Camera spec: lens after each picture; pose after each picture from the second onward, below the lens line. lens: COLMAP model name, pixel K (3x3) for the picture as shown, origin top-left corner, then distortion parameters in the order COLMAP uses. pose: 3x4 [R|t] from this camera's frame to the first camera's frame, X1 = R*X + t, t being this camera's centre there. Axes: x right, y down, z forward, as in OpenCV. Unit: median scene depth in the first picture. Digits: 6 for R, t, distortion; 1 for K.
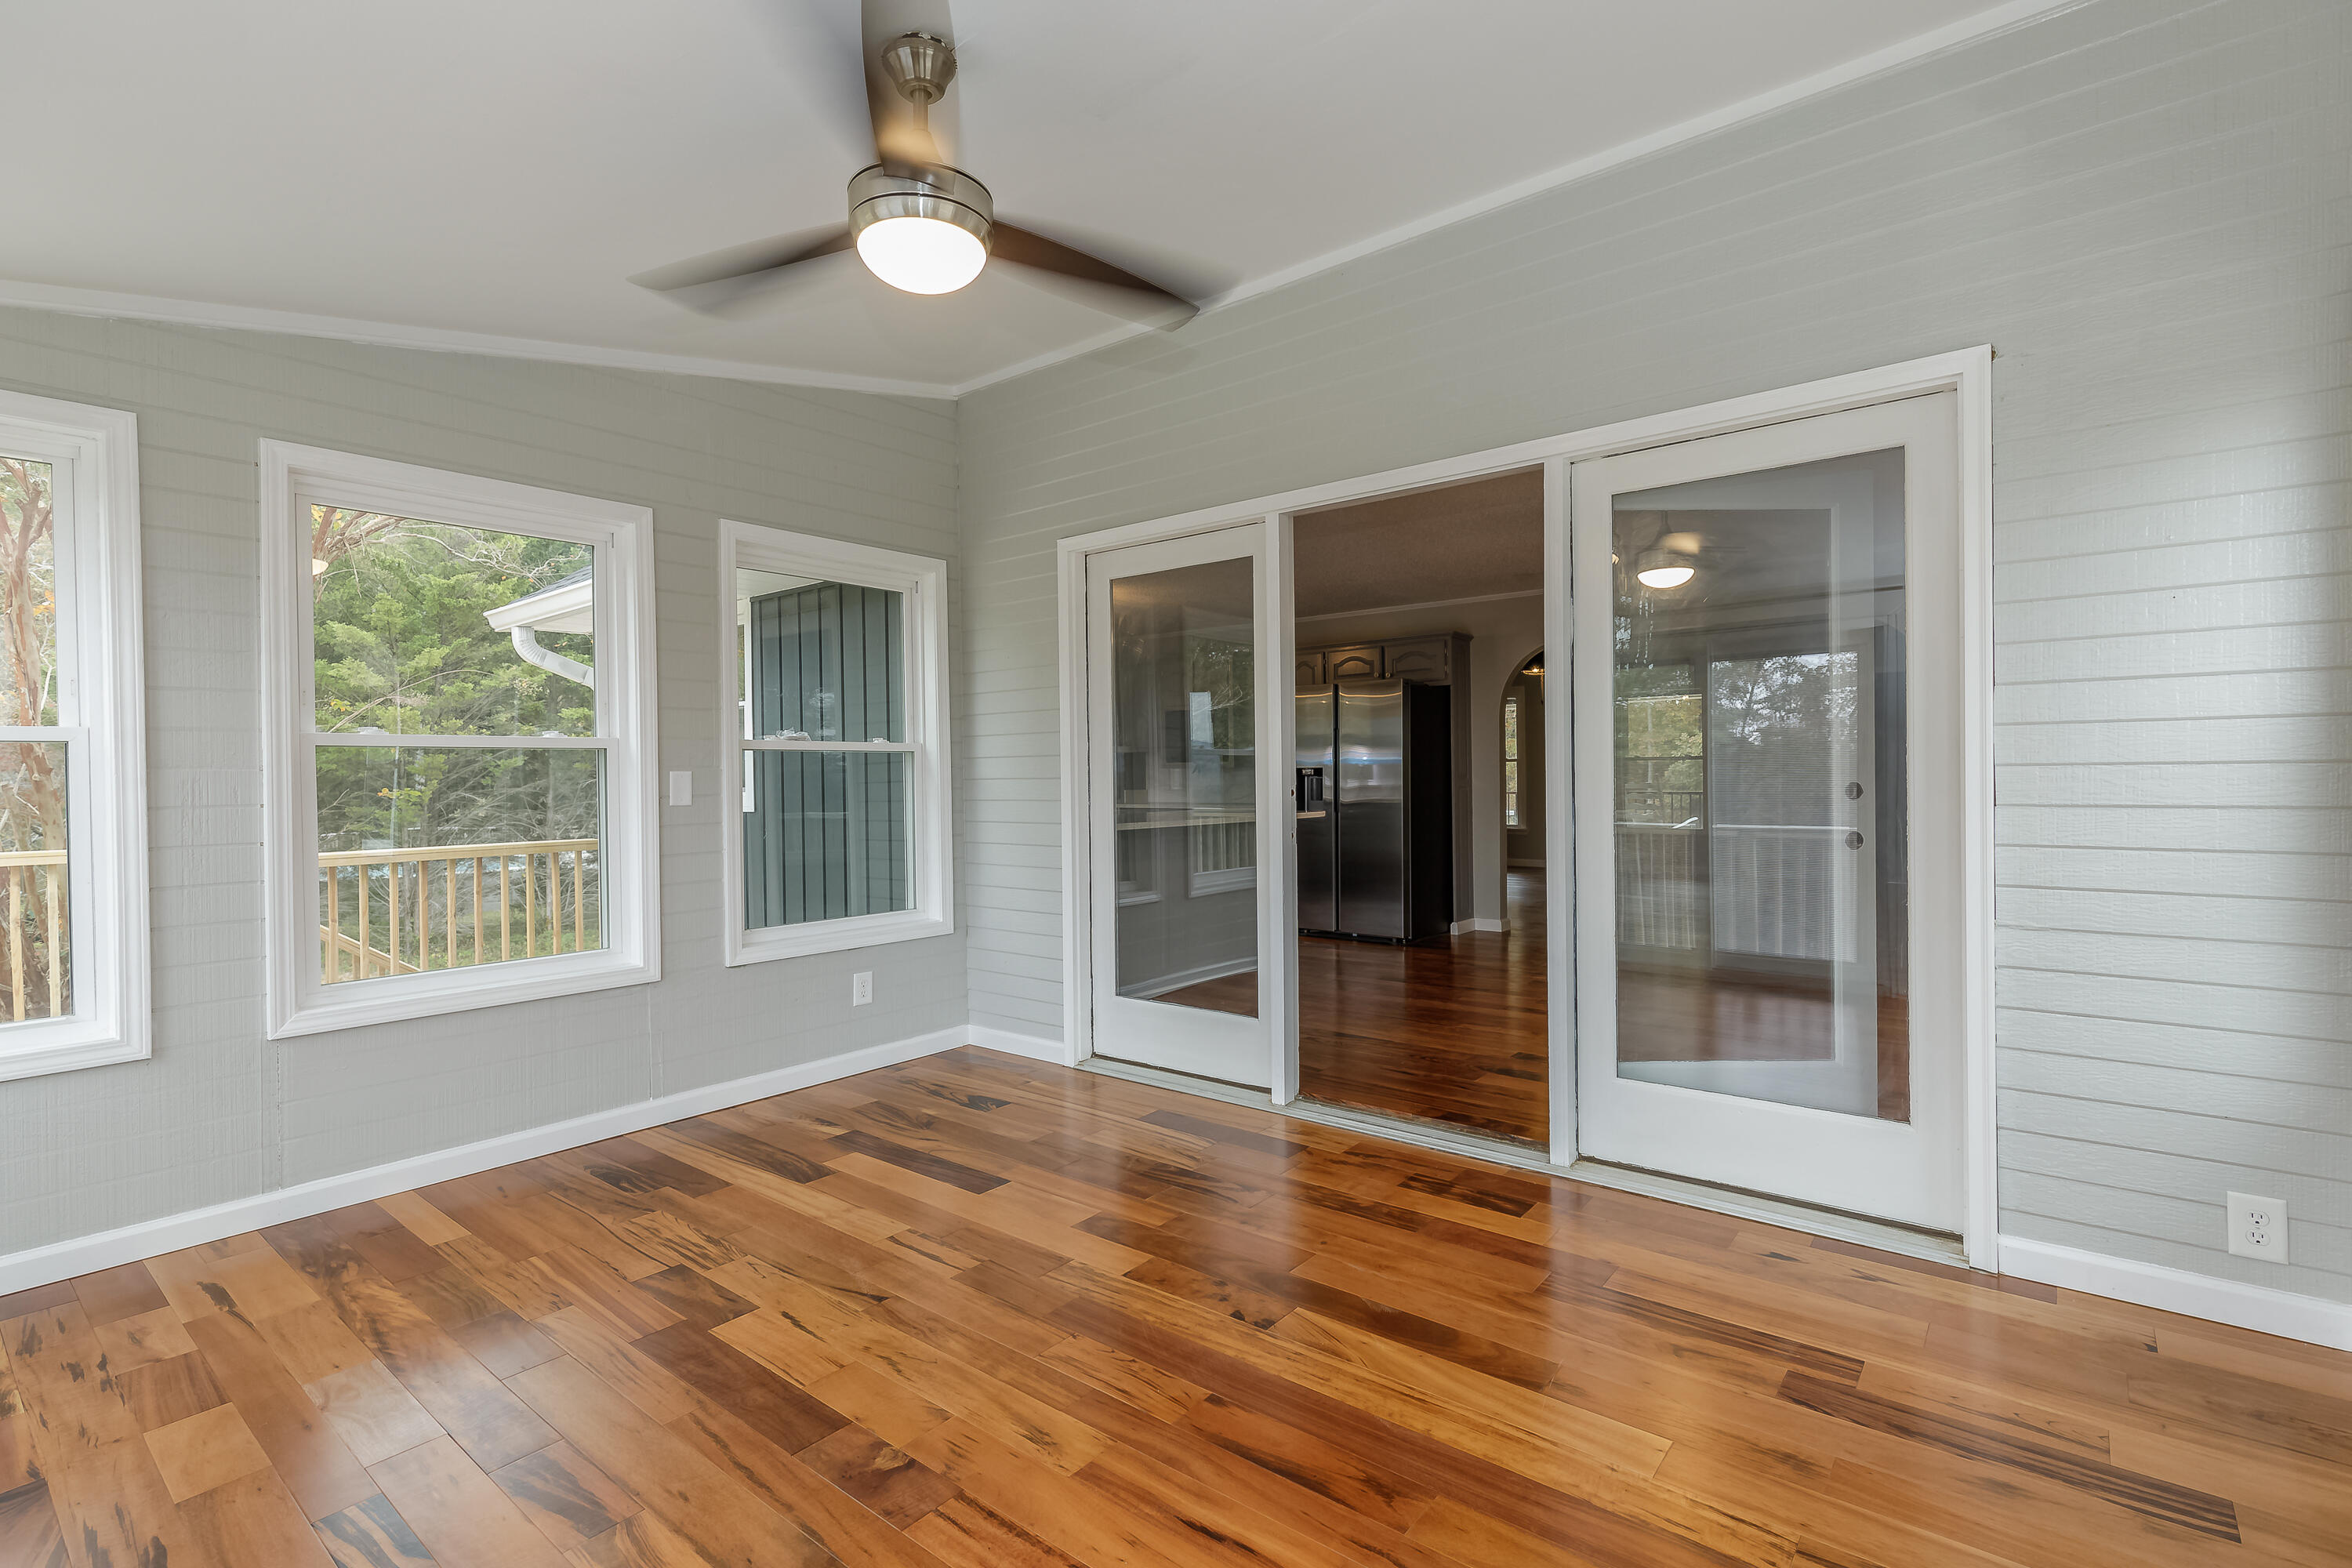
lens RADIAL K [[1059.1, 0, 1175.1], [0, 1059.1, 773.7], [0, 0, 1]] dist [0.008203, -0.000318]
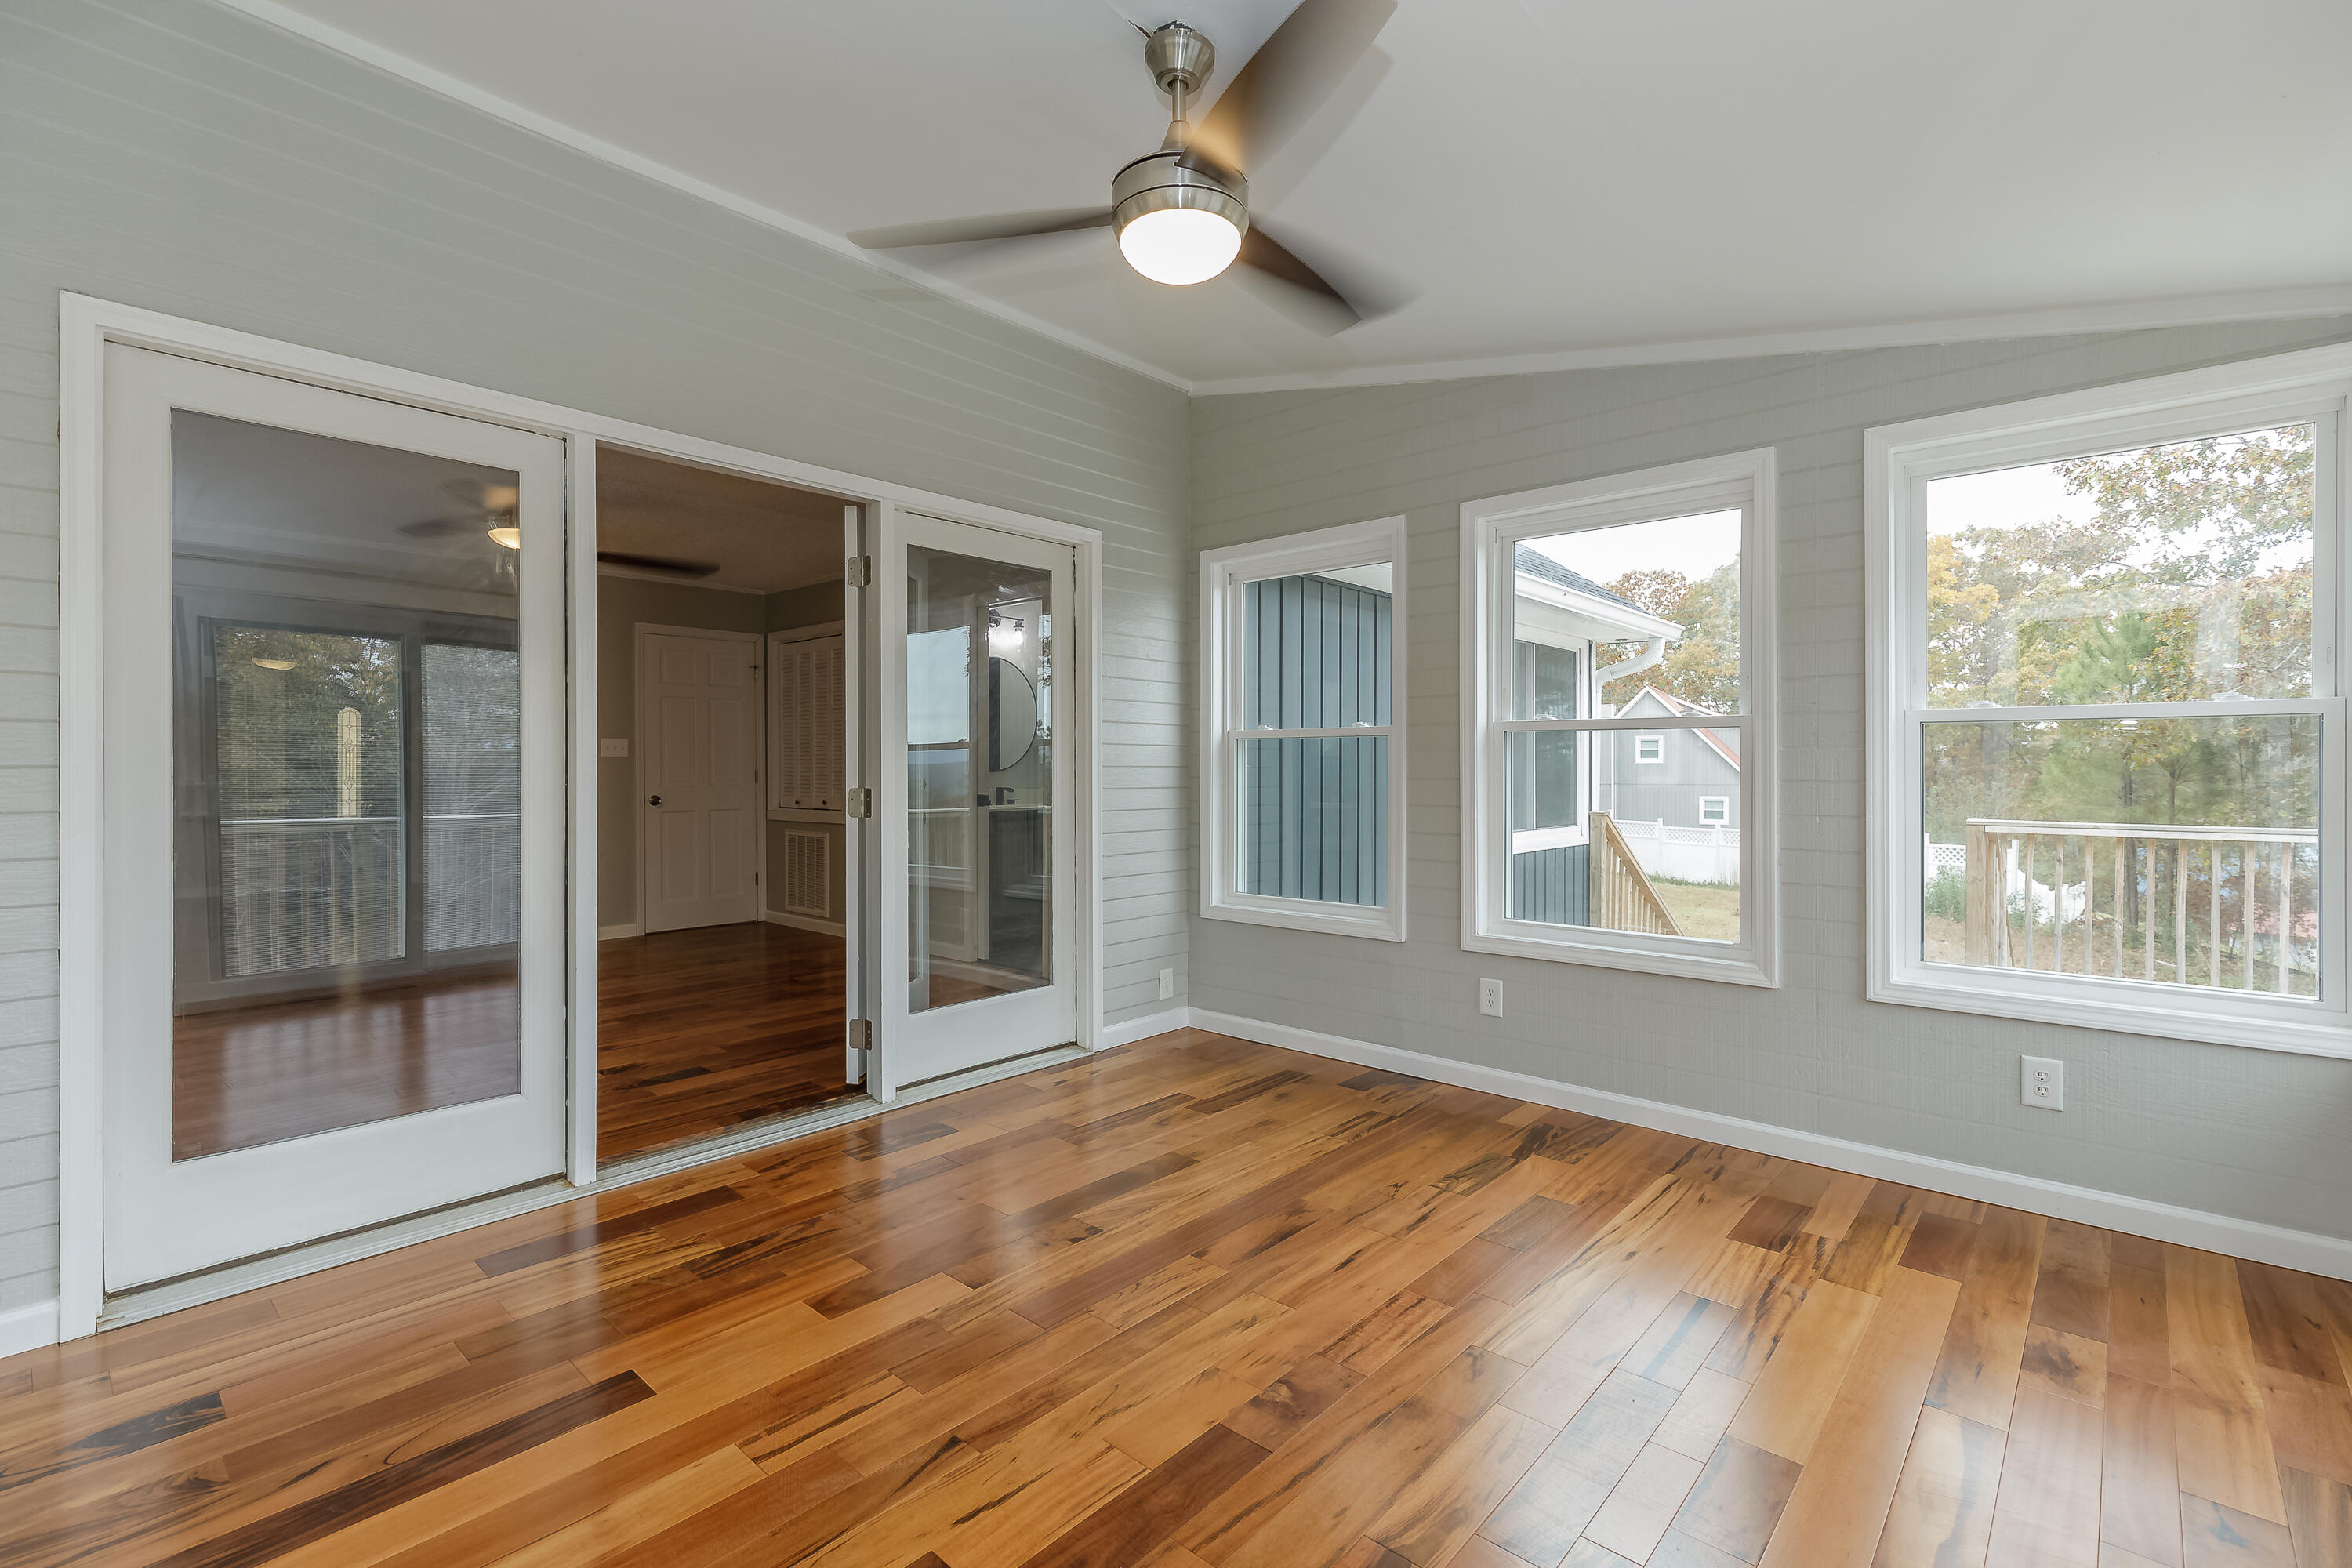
lens RADIAL K [[1059.1, 0, 1174.4], [0, 1059.1, 787.6], [0, 0, 1]] dist [0.008203, -0.000318]
pose [[0.062614, -0.005999, 0.998020, -0.959688], [-0.000750, 0.999981, 0.006058, 0.014474], [-0.998038, -0.001128, 0.062608, 0.736195]]
